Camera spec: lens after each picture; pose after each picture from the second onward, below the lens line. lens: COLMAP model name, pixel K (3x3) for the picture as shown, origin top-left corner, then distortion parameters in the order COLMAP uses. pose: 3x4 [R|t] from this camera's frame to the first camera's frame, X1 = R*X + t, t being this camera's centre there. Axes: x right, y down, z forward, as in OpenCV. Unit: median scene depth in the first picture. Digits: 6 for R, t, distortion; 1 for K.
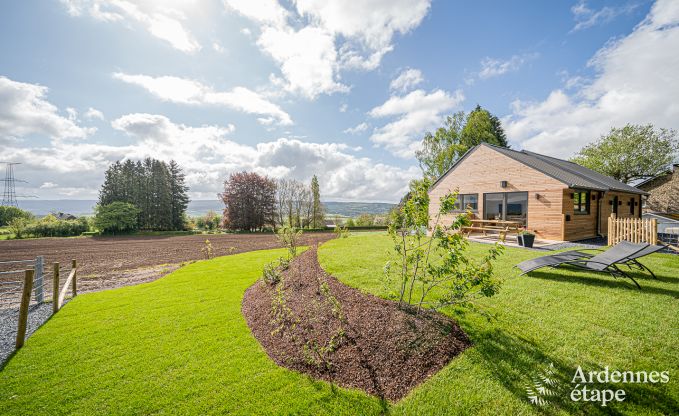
lens RADIAL K [[236.4, 0, 341.1], [0, 236.4, 209.0], [0, 0, 1]] dist [-0.000923, -0.000070]
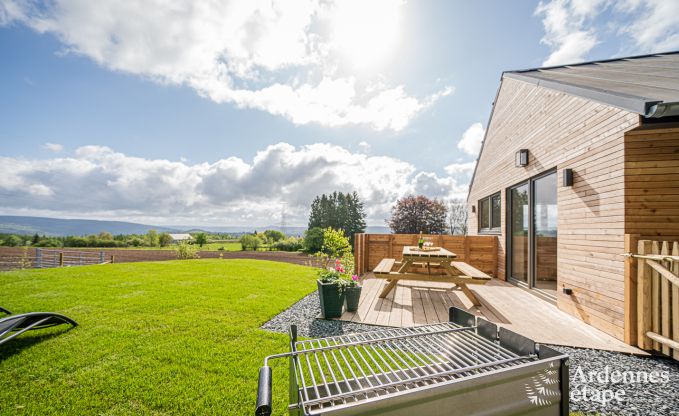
lens RADIAL K [[253.1, 0, 342.3], [0, 253.1, 228.3], [0, 0, 1]] dist [0.000582, -0.000208]
pose [[0.724005, -0.003813, -0.689784, 0.101077], [-0.015878, 0.999628, -0.022191, 0.002767], [0.689612, 0.027019, 0.723675, 0.068132]]
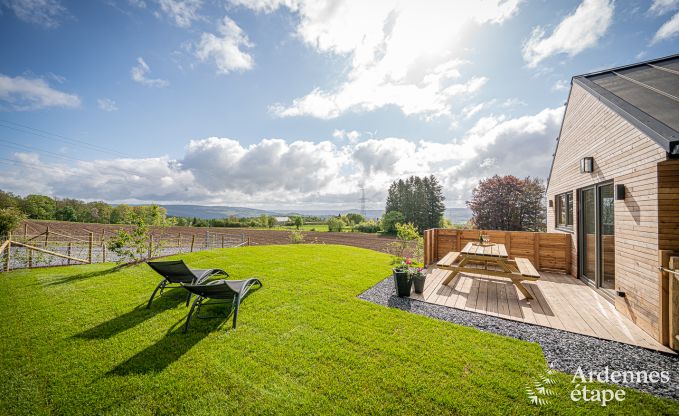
lens RADIAL K [[236.4, 0, 341.1], [0, 236.4, 209.0], [0, 0, 1]] dist [-0.000923, -0.000070]
pose [[0.469008, -0.016748, -0.883035, 0.112789], [-0.011558, 0.999618, -0.025098, -0.001978], [0.883118, 0.021977, 0.468635, 0.058647]]
